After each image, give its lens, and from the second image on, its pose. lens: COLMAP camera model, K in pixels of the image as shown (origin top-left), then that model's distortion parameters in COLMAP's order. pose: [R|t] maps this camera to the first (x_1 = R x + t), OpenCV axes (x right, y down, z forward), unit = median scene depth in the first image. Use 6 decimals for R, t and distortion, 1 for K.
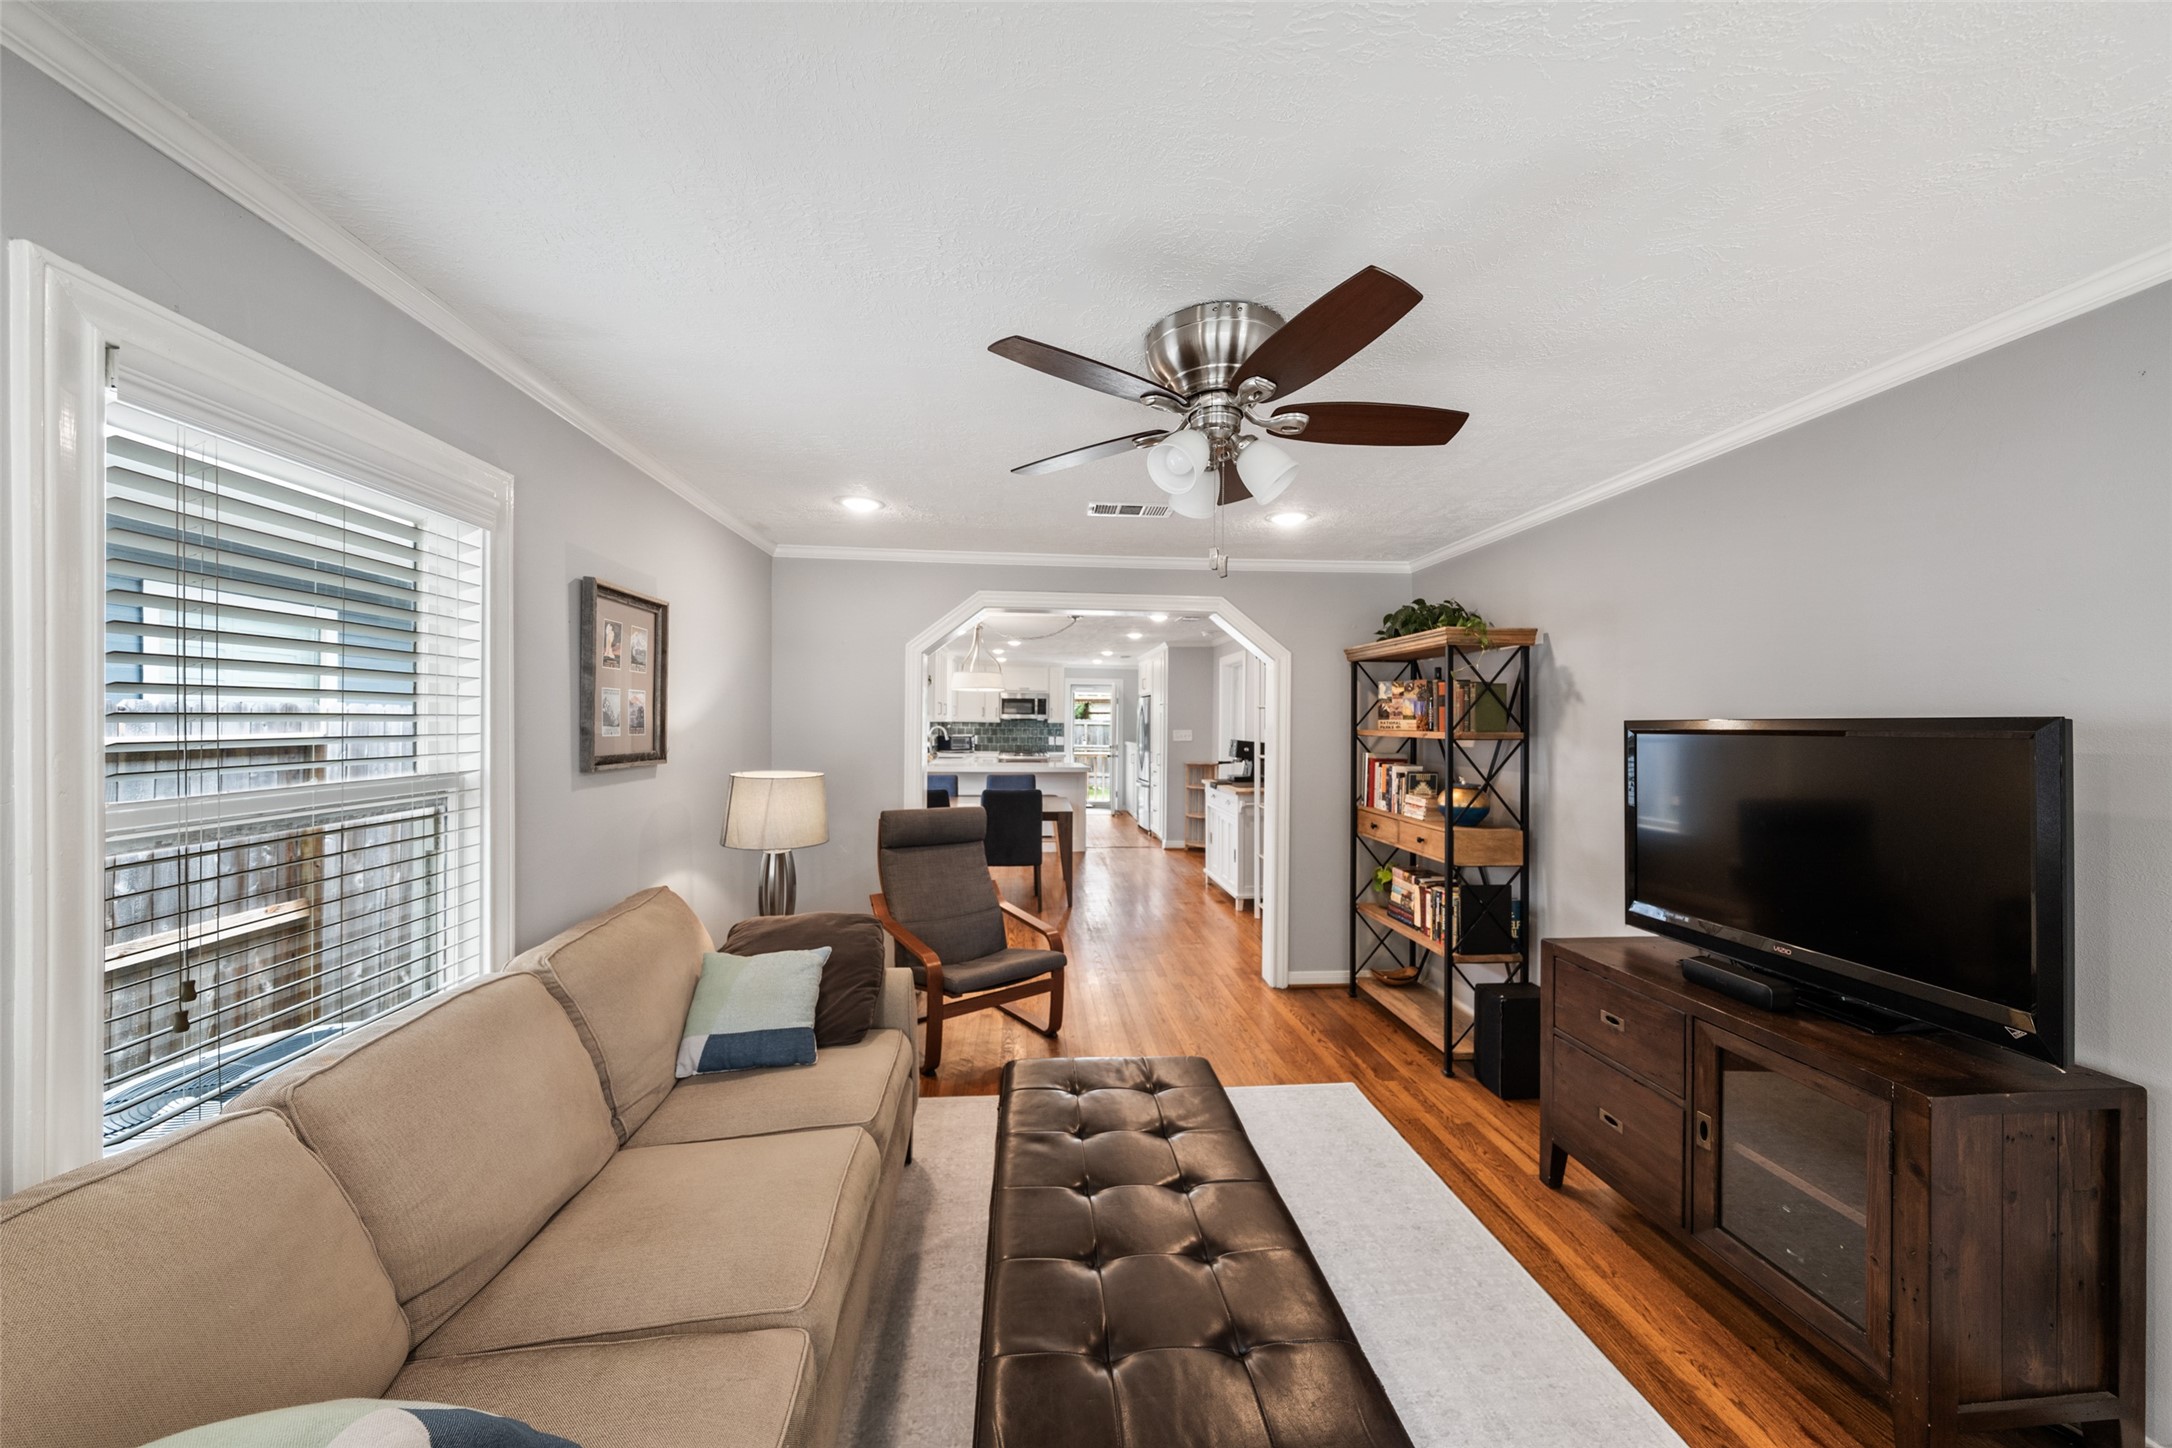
lens RADIAL K [[747.5, 0, 1087.5], [0, 747.5, 730.8], [0, 0, 1]] dist [-0.000002, -0.000001]
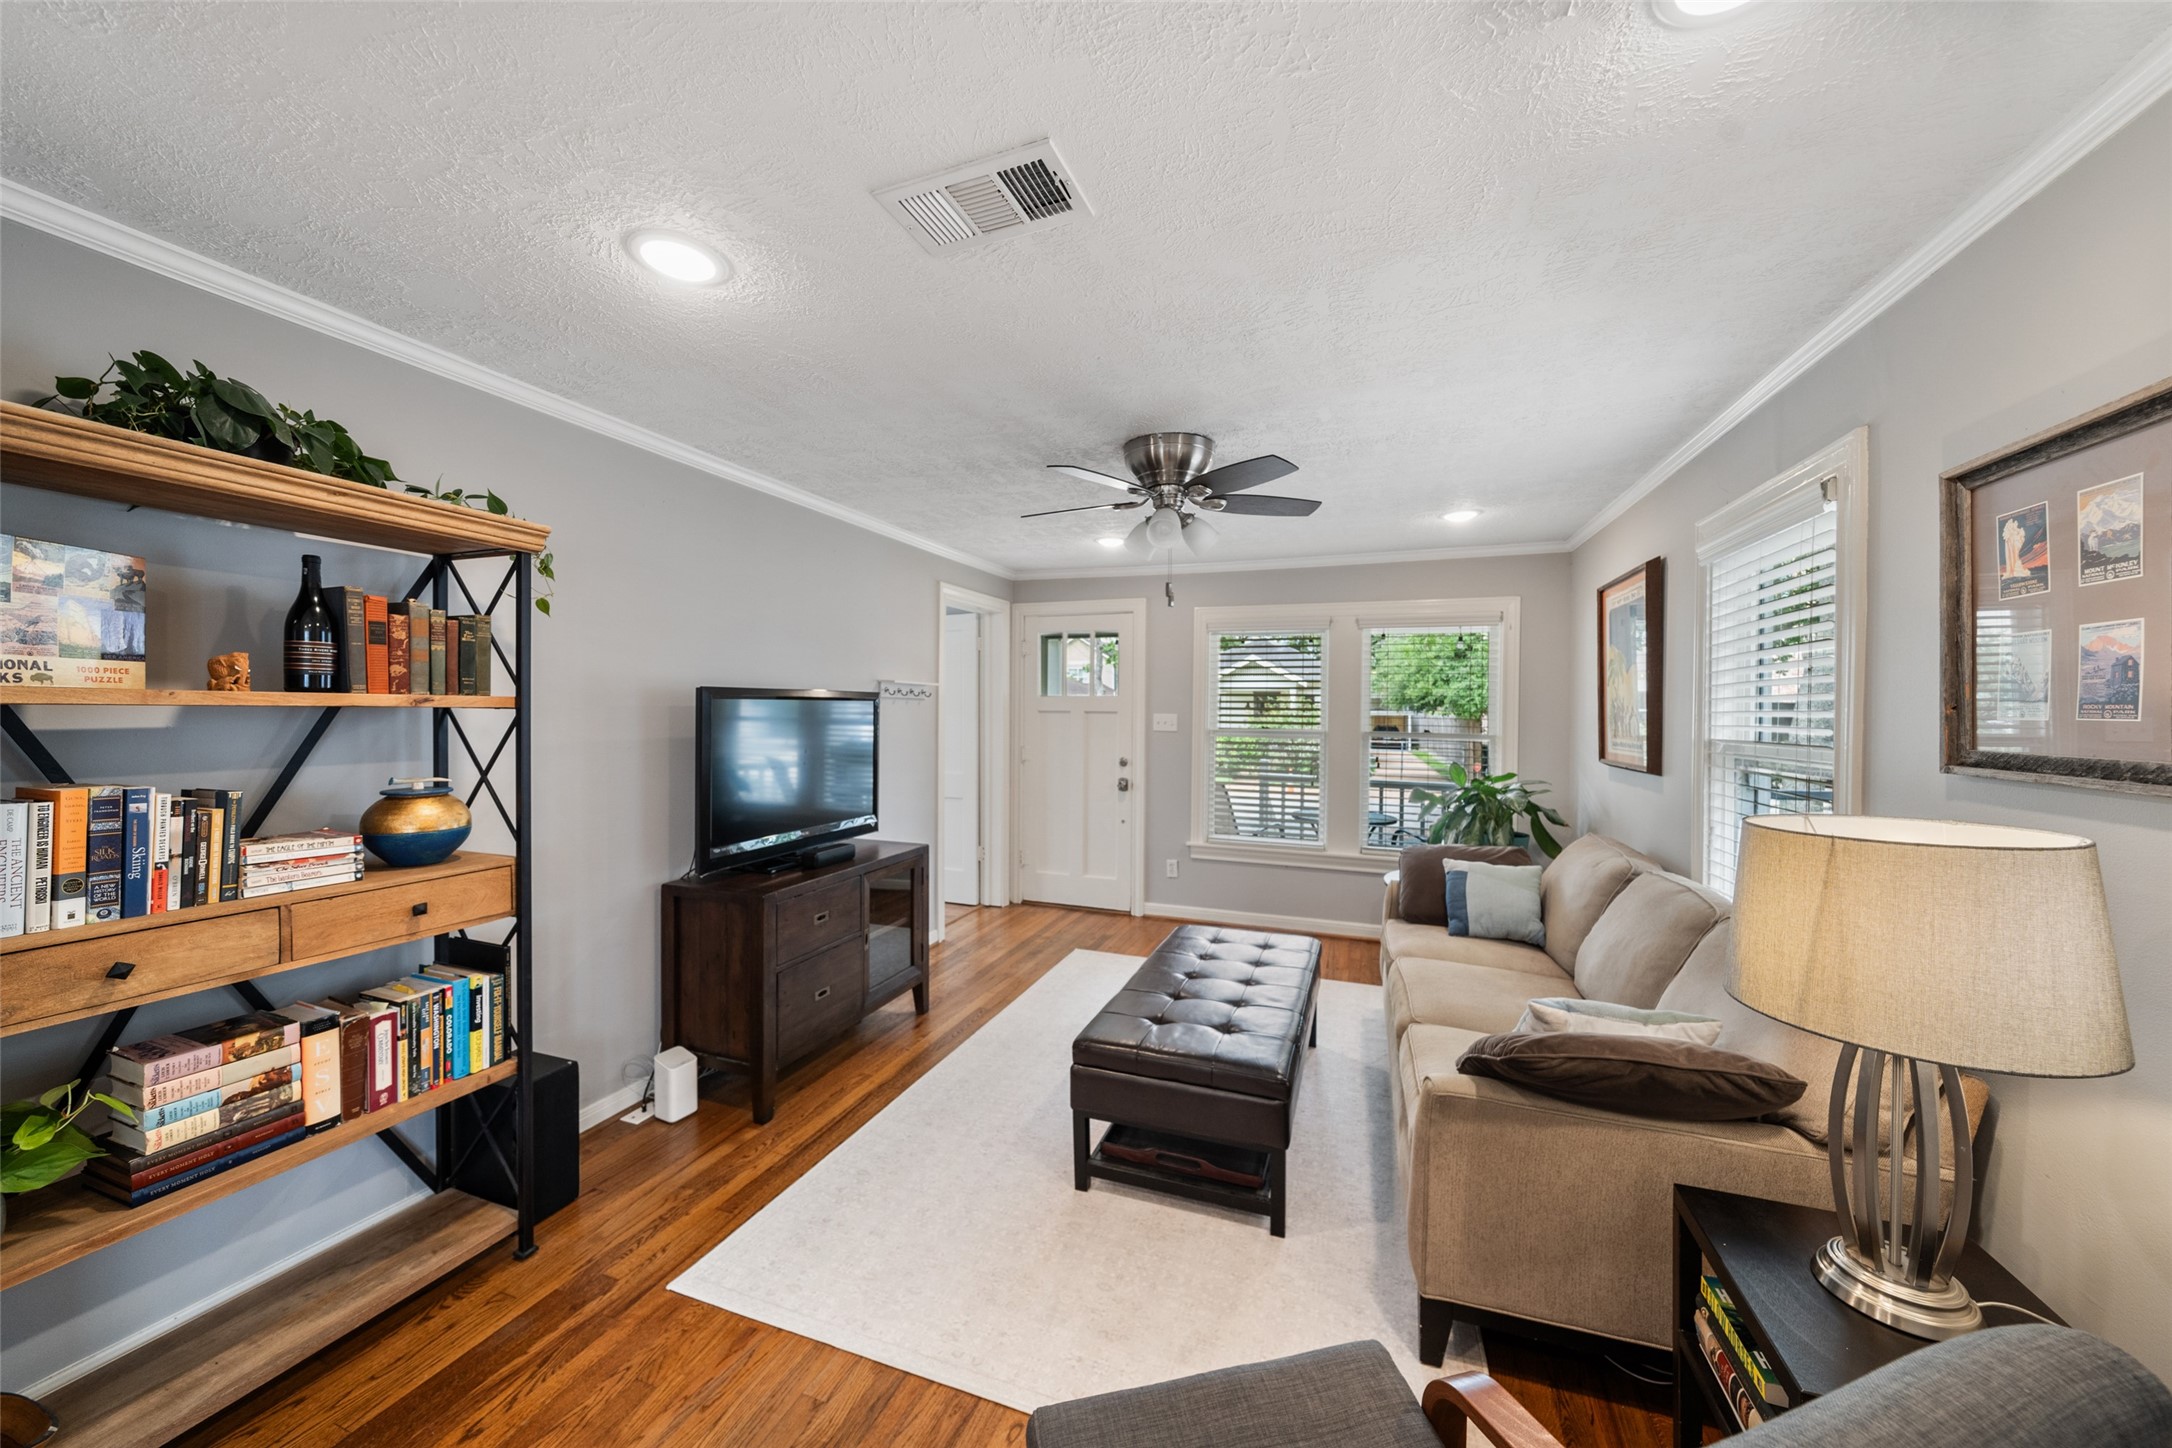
lens RADIAL K [[749.6, 0, 1092.6], [0, 749.6, 704.1], [0, 0, 1]] dist [-0.000001, 0.000002]
pose [[-0.905701, -0.011708, 0.423754, -0.206021], [-0.010957, 0.999931, 0.004208, 0.000146], [-0.423775, -0.000832, -0.905767, 1.435802]]
